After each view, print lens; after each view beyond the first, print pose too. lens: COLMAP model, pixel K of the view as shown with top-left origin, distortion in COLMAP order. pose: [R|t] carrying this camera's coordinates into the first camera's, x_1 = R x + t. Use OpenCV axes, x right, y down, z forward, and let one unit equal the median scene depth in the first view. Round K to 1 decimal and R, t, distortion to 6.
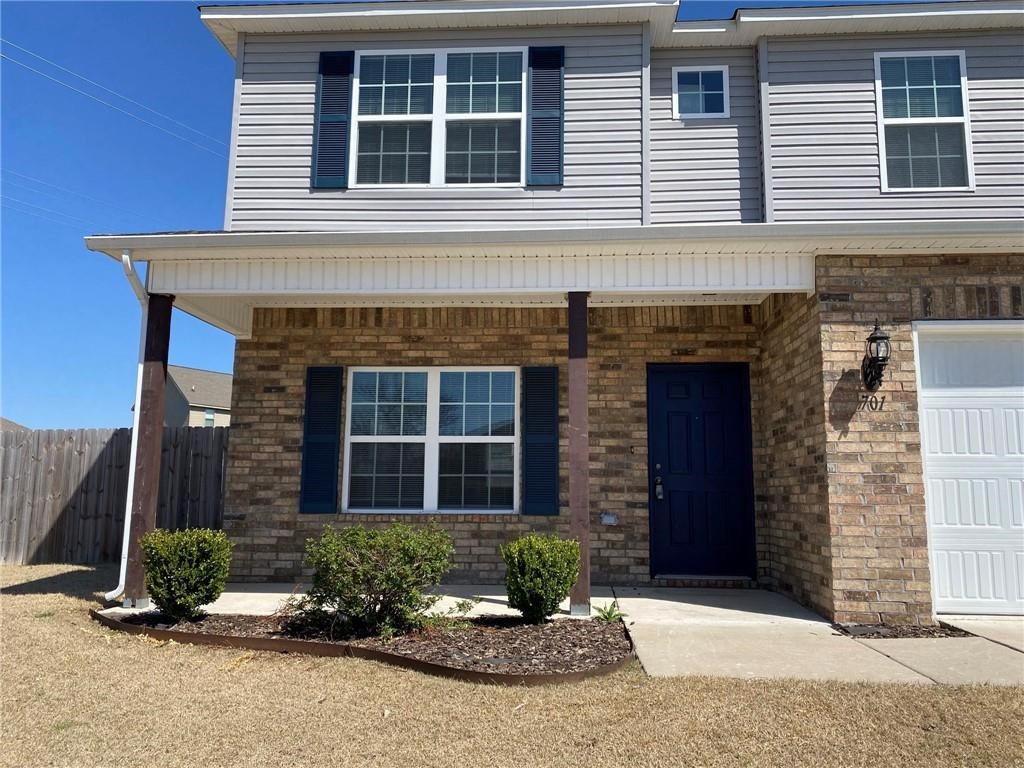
lens RADIAL K [[779.7, 0, 513.7], [0, 779.7, 376.6], [0, 0, 1]] dist [0.040730, -0.043528]
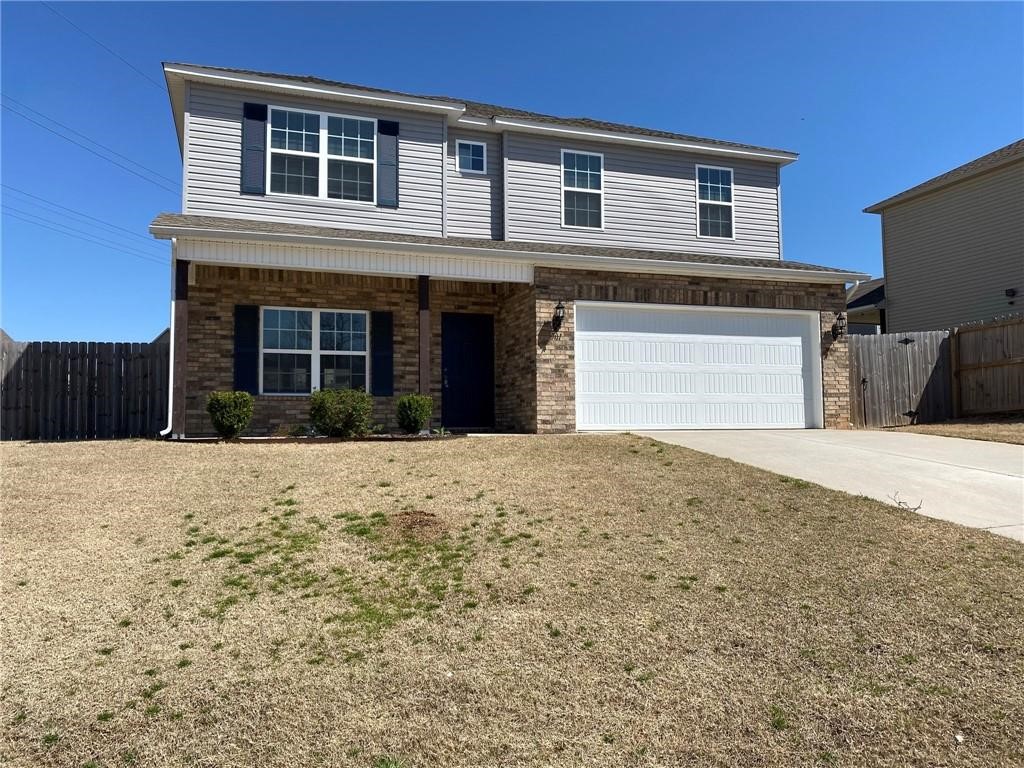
lens RADIAL K [[779.7, 0, 511.2], [0, 779.7, 383.3], [0, 0, 1]] dist [0.040730, -0.043528]
pose [[0.918359, 0.007699, 0.395674, -0.381865], [-0.041886, 0.996086, 0.077836, -0.000905], [-0.393526, -0.088055, 0.915087, -0.702979]]
